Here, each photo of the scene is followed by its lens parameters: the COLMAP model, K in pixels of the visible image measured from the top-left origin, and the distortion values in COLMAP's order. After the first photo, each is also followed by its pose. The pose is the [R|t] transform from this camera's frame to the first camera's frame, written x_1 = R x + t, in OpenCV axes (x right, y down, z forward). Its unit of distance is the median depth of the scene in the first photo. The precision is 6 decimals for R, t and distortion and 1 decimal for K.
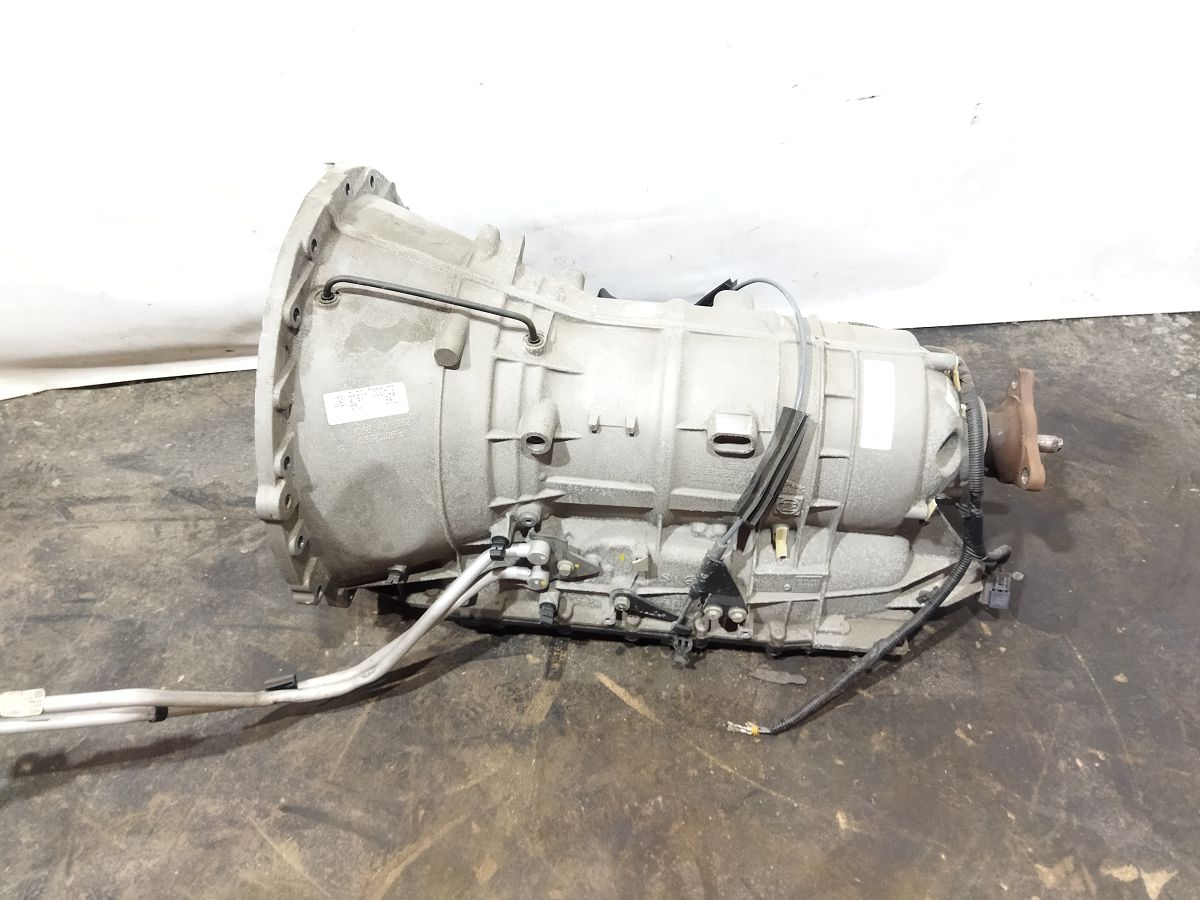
lens RADIAL K [[927.9, 0, 601.8], [0, 927.9, 447.7], [0, 0, 1]] dist [0.057603, -0.116698]
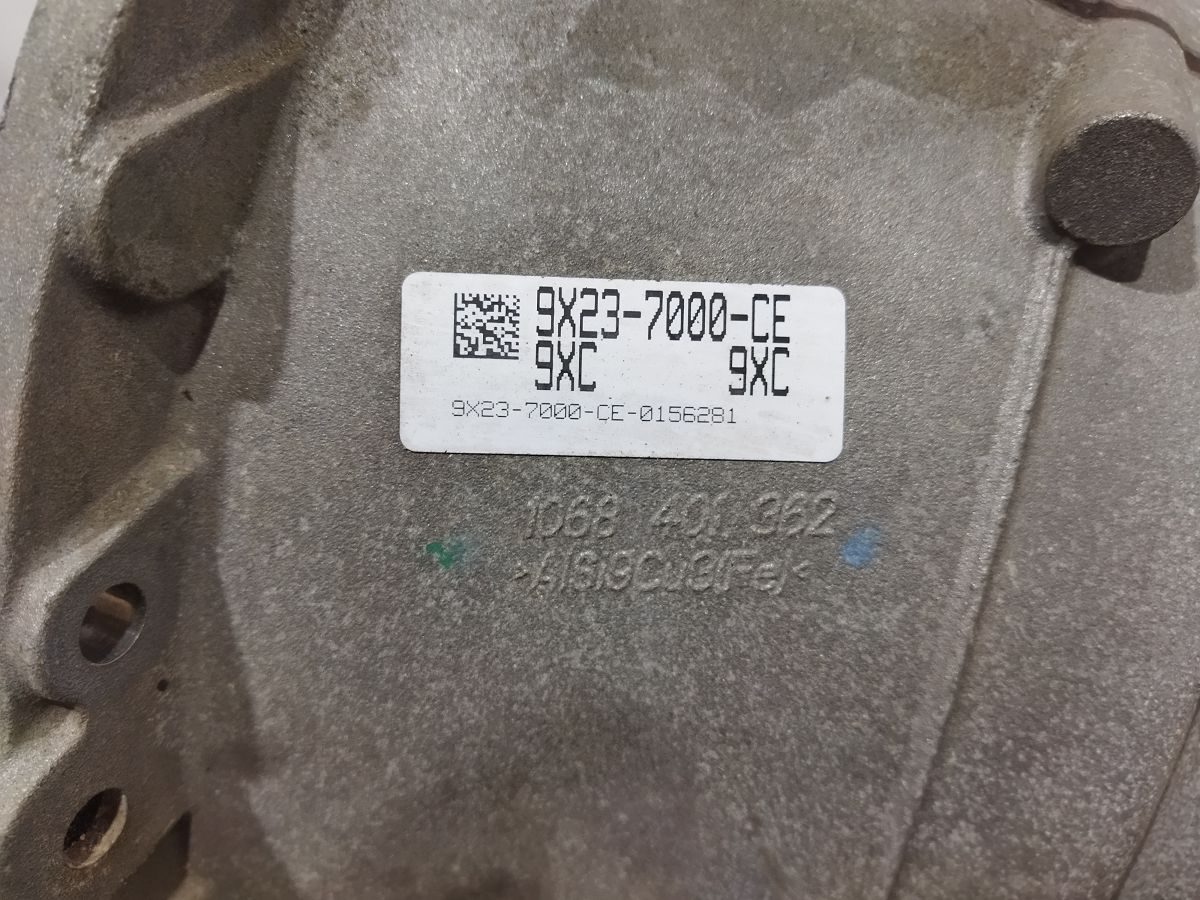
lens RADIAL K [[927.9, 0, 597.9], [0, 927.9, 450.1], [0, 0, 1]] dist [0.057603, -0.116698]
pose [[0.962878, 0.175231, -0.205331, -0.218438], [-0.197785, 0.975644, -0.094871, -0.014695], [0.183705, 0.131960, 0.974084, 0.828445]]
